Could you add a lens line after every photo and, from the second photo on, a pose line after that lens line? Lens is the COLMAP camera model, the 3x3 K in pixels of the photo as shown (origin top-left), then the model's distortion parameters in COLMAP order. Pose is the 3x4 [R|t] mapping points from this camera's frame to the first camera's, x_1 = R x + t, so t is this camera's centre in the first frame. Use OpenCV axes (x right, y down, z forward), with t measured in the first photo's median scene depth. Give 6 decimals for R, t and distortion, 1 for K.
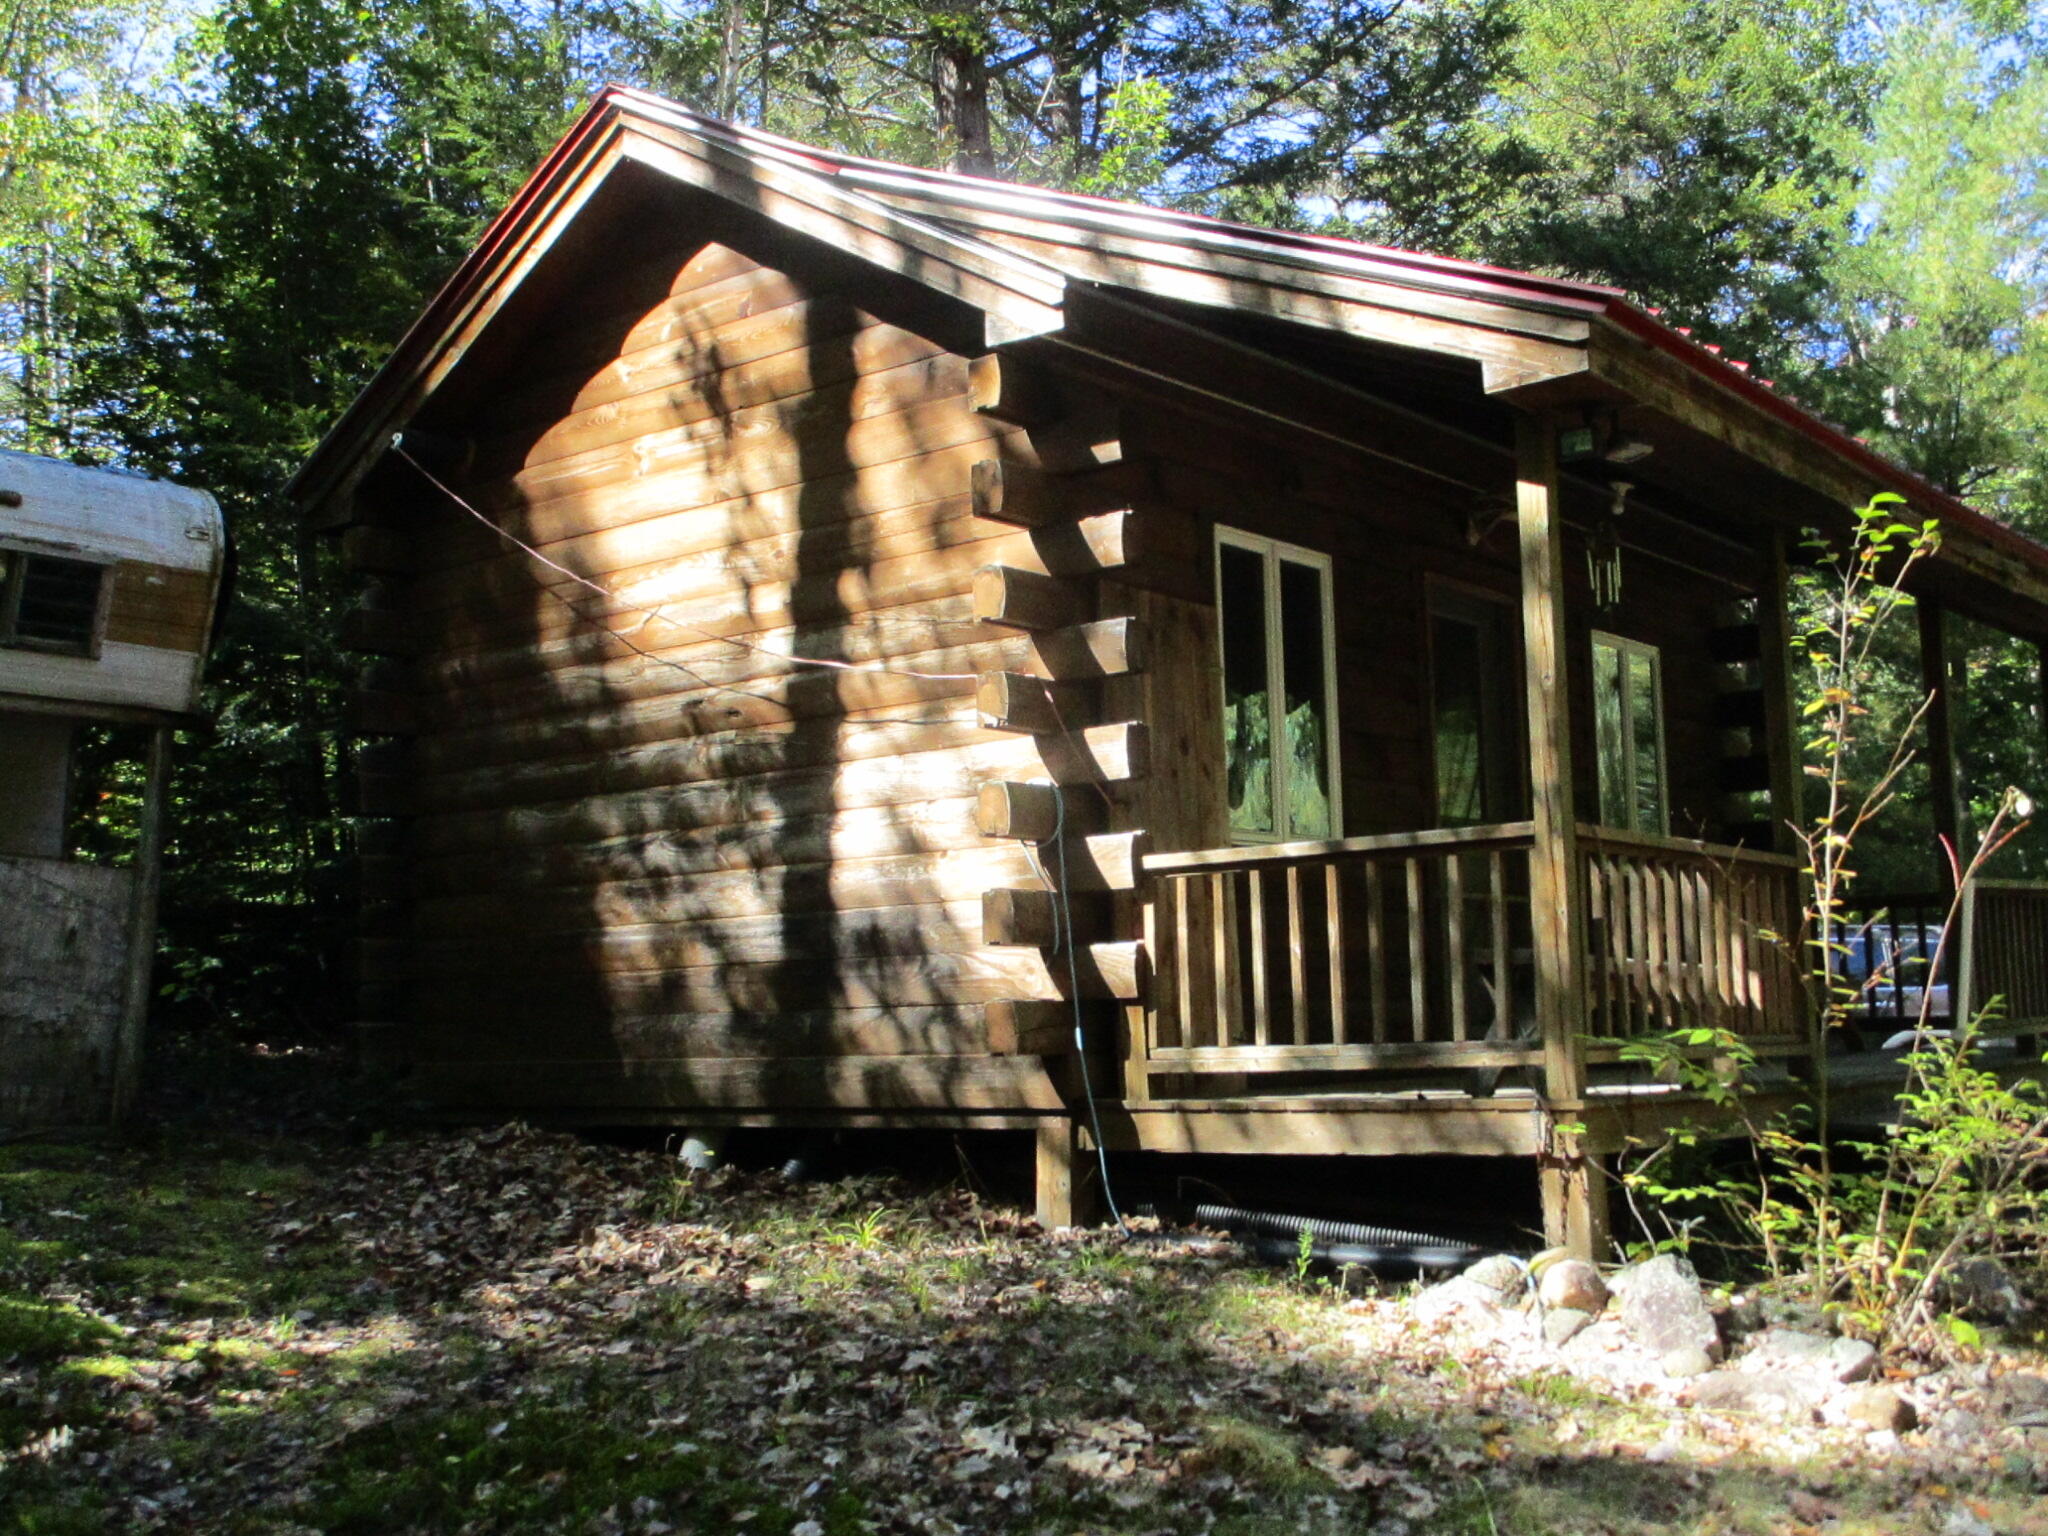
lens RADIAL K [[2243.8, 0, 1030.9], [0, 2243.8, 764.9], [0, 0, 1]] dist [-0.034582, 0.000000]
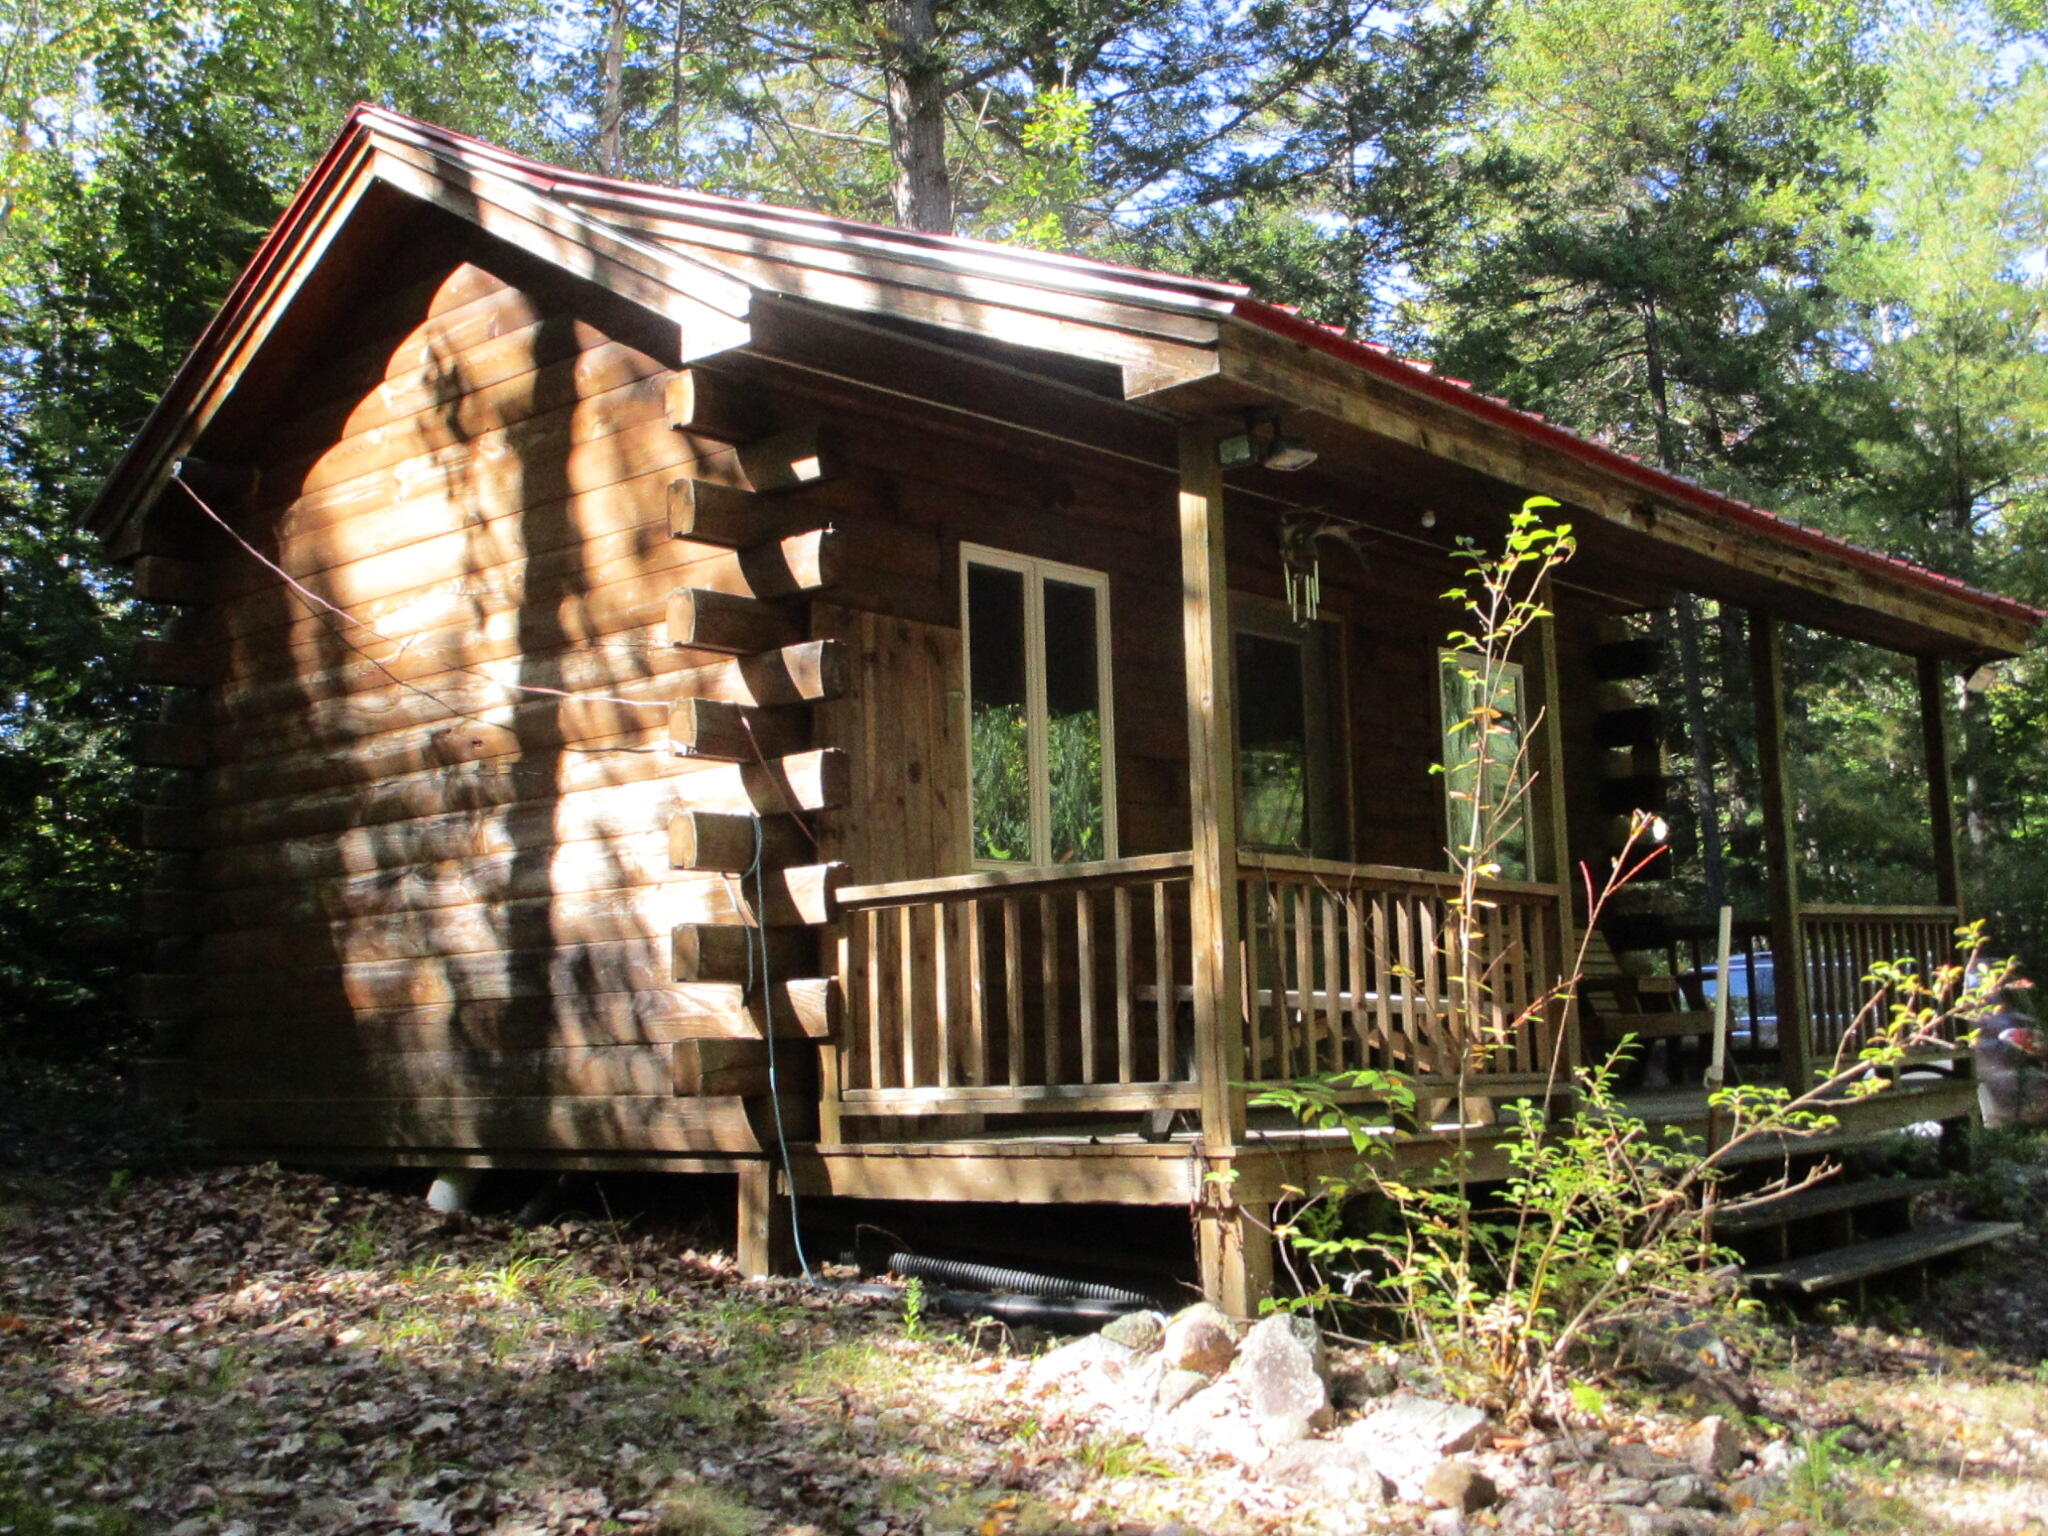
lens RADIAL K [[2251.5, 0, 1023.0], [0, 2251.5, 763.2], [0, 0, 1]] dist [-0.050069, 0.000000]
pose [[0.999048, -0.009010, -0.042693, 0.158561], [0.008519, 0.999895, -0.011686, -0.000917], [0.042794, 0.011311, 0.999020, 0.038494]]
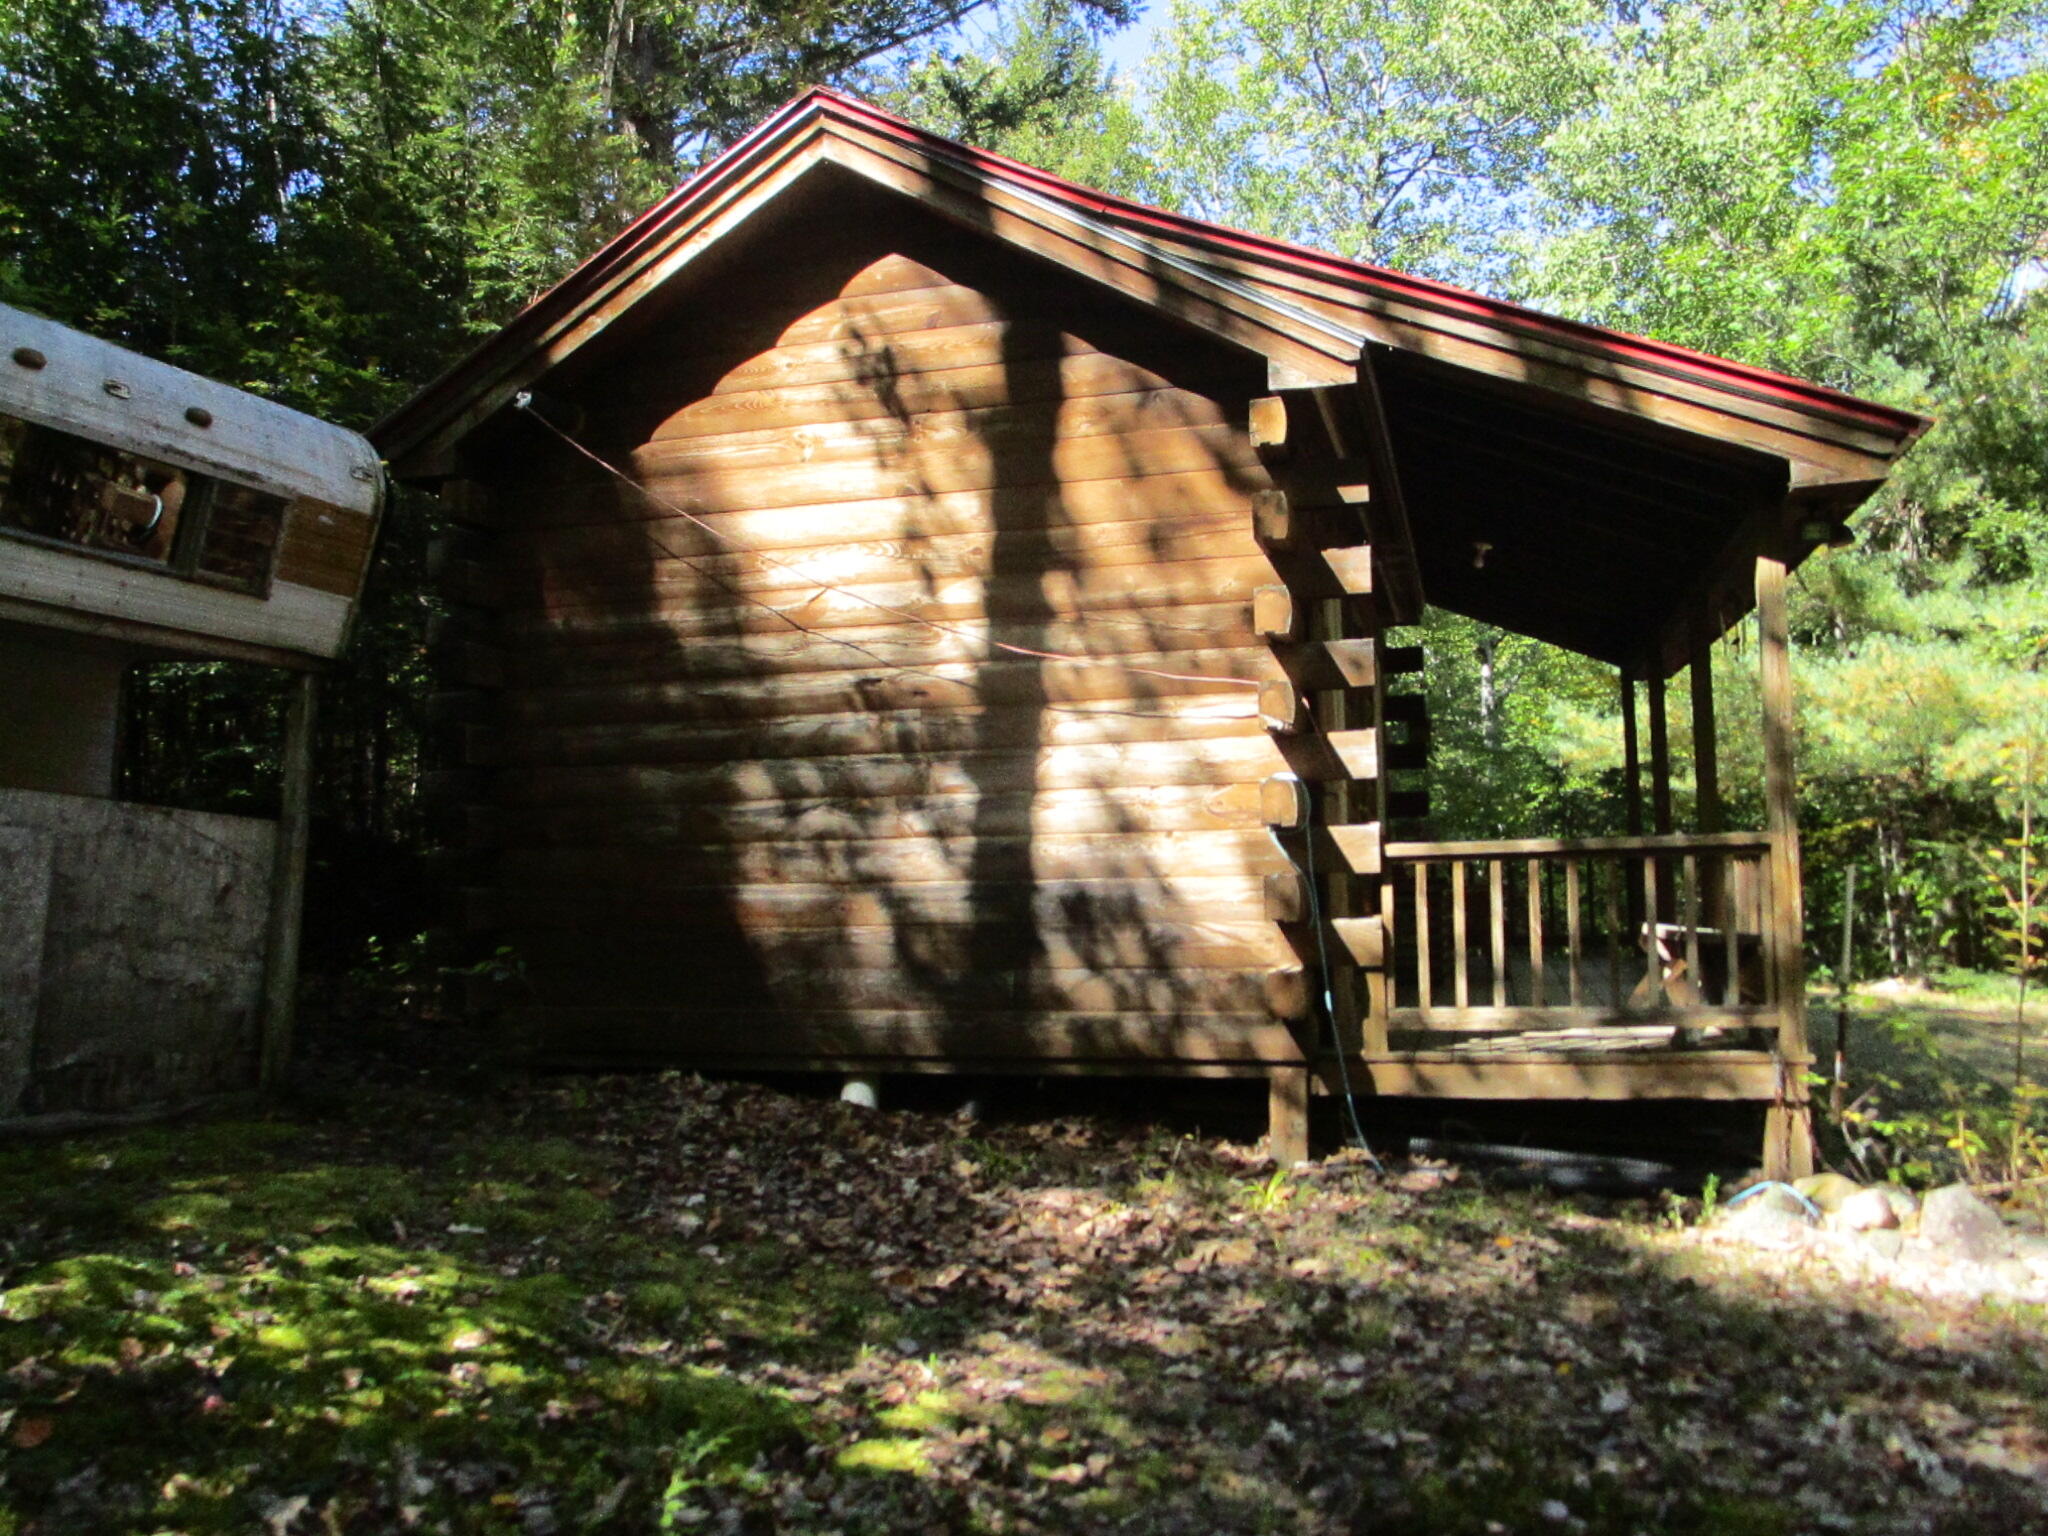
lens RADIAL K [[1651.4, 0, 1019.9], [0, 1651.4, 768.8], [0, 0, 1]] dist [-0.036813, -0.005090]
pose [[0.923311, 0.035222, 0.382435, -0.416751], [-0.050415, 0.998284, 0.029777, -0.013500], [-0.380730, -0.046774, 0.923502, 0.257268]]
